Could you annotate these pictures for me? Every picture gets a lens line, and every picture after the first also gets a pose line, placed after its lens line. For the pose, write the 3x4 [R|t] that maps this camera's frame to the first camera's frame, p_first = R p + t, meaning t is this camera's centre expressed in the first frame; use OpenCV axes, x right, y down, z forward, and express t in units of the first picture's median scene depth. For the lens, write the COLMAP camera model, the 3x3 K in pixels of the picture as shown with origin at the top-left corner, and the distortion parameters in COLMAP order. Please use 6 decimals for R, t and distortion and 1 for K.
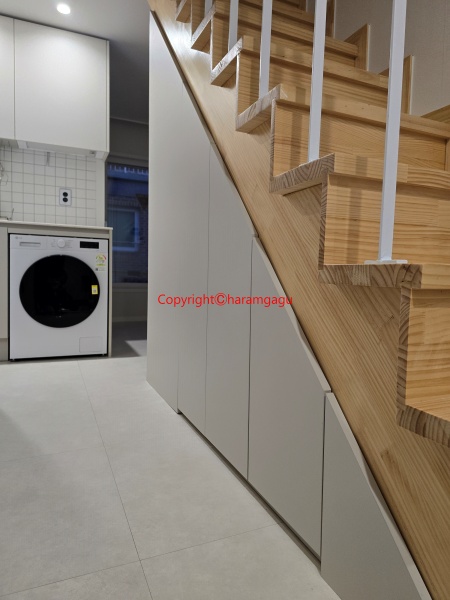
lens RADIAL K [[405.6, 0, 228.5], [0, 405.6, 290.5], [0, 0, 1]] dist [0.057759, -0.035454]
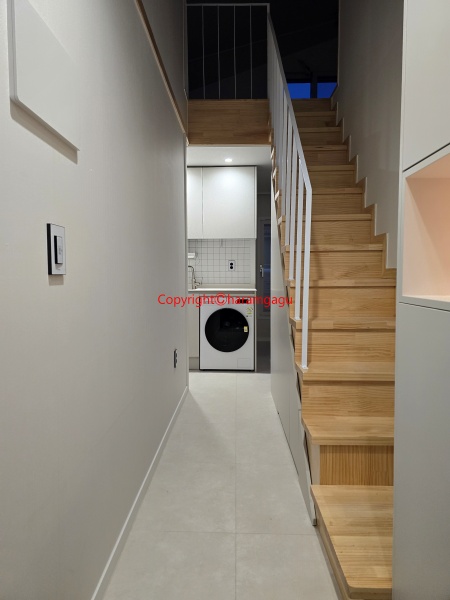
lens RADIAL K [[379.9, 0, 224.2], [0, 379.9, 294.2], [0, 0, 1]] dist [0.025253, 0.003973]
pose [[0.904788, -0.005898, -0.425821, 0.225788], [0.002309, 0.999957, -0.008943, -0.124943], [0.425855, 0.007108, 0.904763, -0.374516]]
